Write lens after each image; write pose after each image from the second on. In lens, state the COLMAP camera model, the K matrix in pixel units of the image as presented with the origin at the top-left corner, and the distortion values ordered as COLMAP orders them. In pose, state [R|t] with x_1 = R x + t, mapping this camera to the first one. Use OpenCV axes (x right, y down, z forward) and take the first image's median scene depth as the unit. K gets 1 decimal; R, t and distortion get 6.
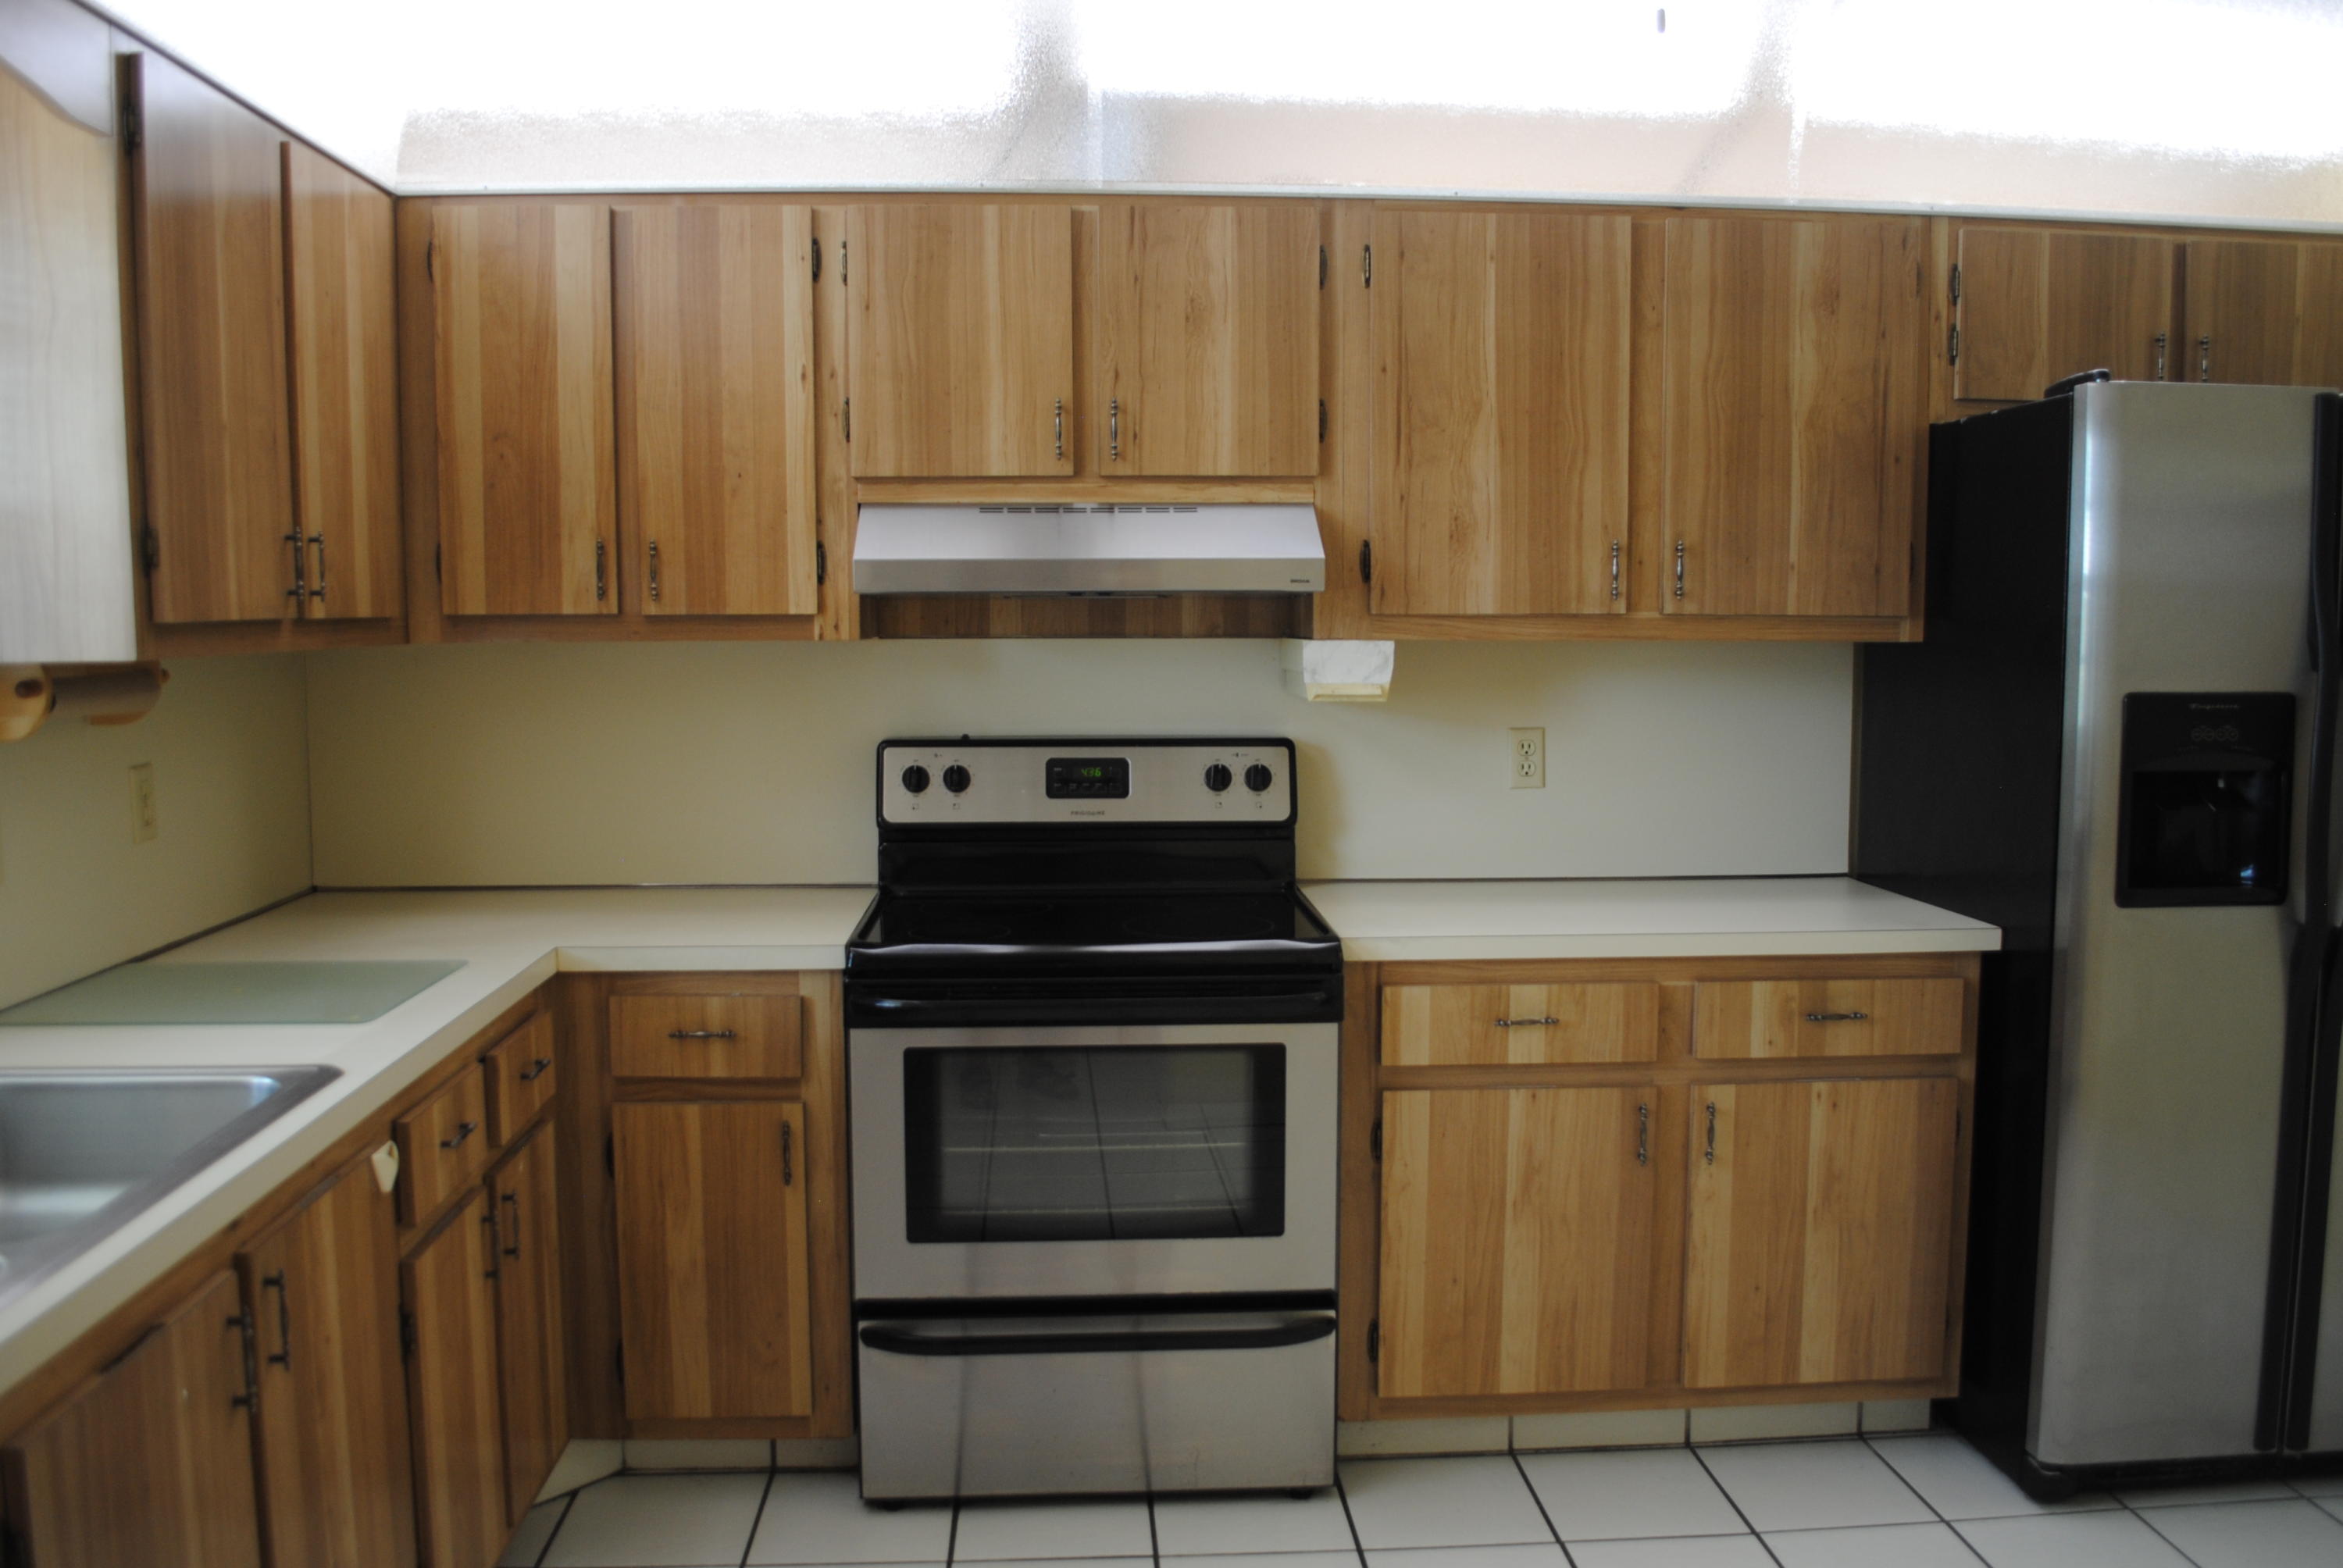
lens RADIAL K [[1946.2, 0, 1171.5], [0, 1946.2, 784.0], [0, 0, 1]] dist [-0.113104, 0.001018]
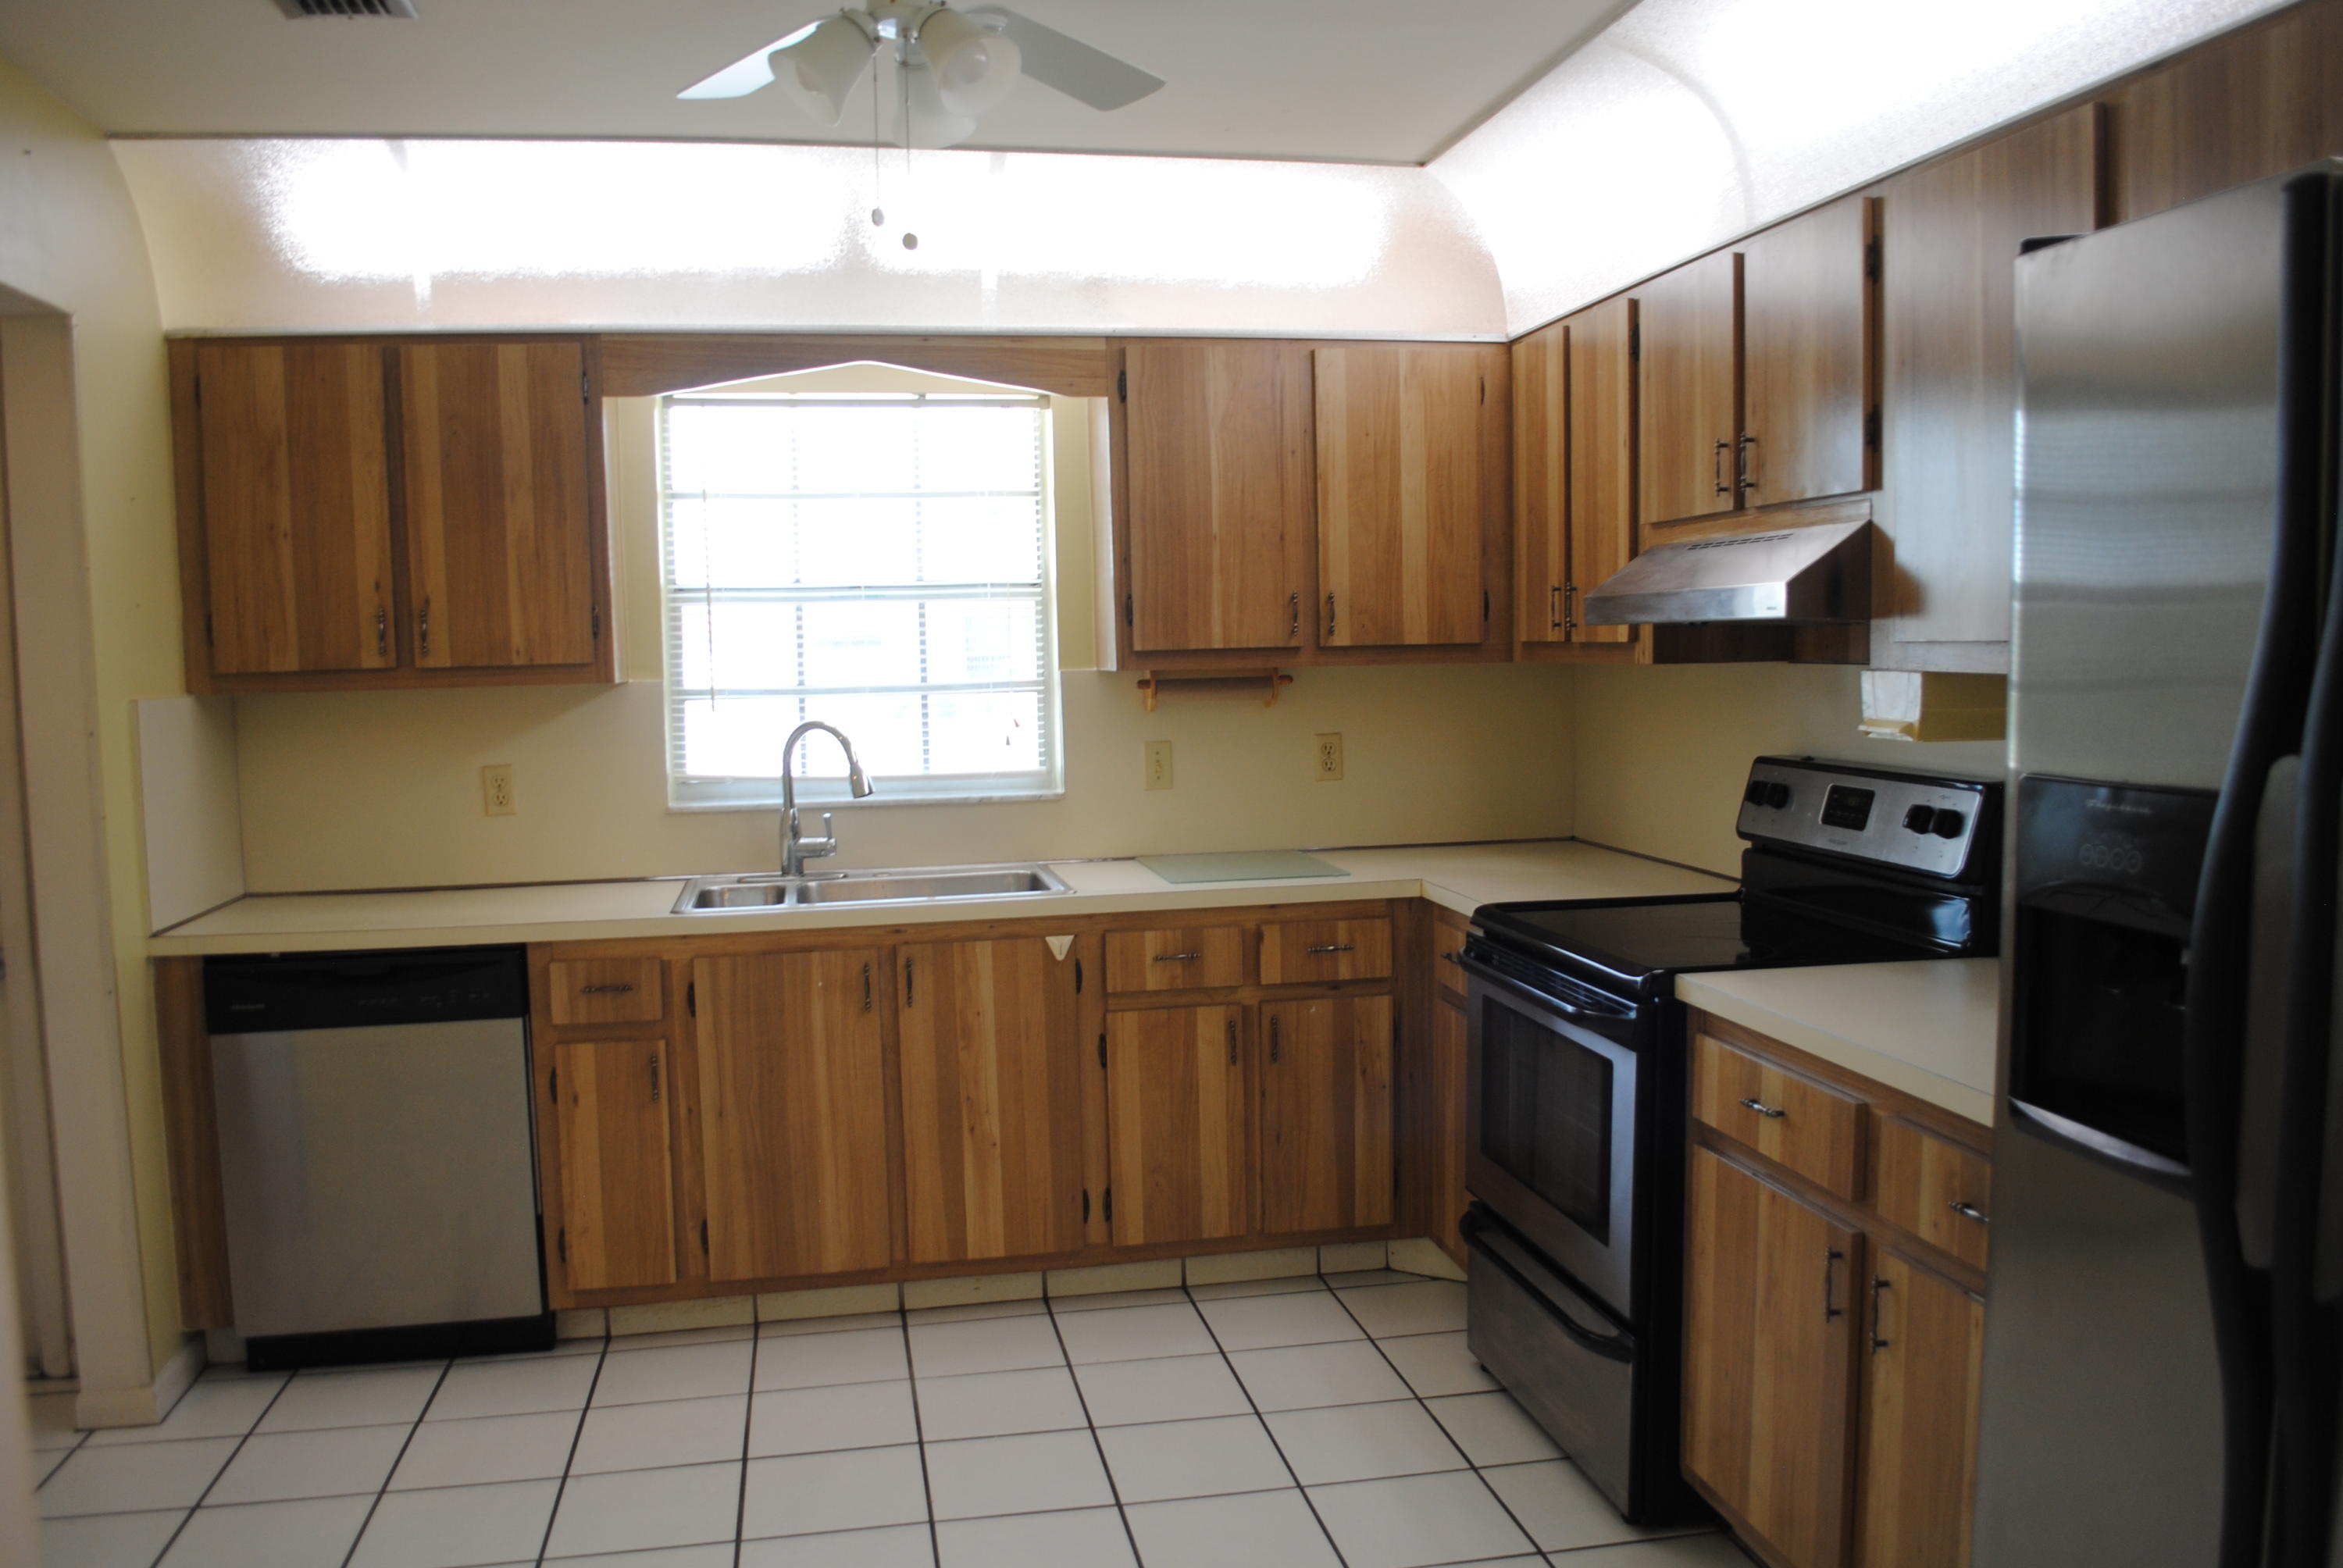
lens RADIAL K [[1882.0, 0, 1171.5], [0, 1882.0, 784.0], [0, 0, 1]] dist [-0.073841, 0.003358]
pose [[0.125987, 0.074251, -0.989249, 0.961619], [-0.070765, 0.995327, 0.065695, -0.059448], [0.989505, 0.061727, 0.130652, 0.603956]]
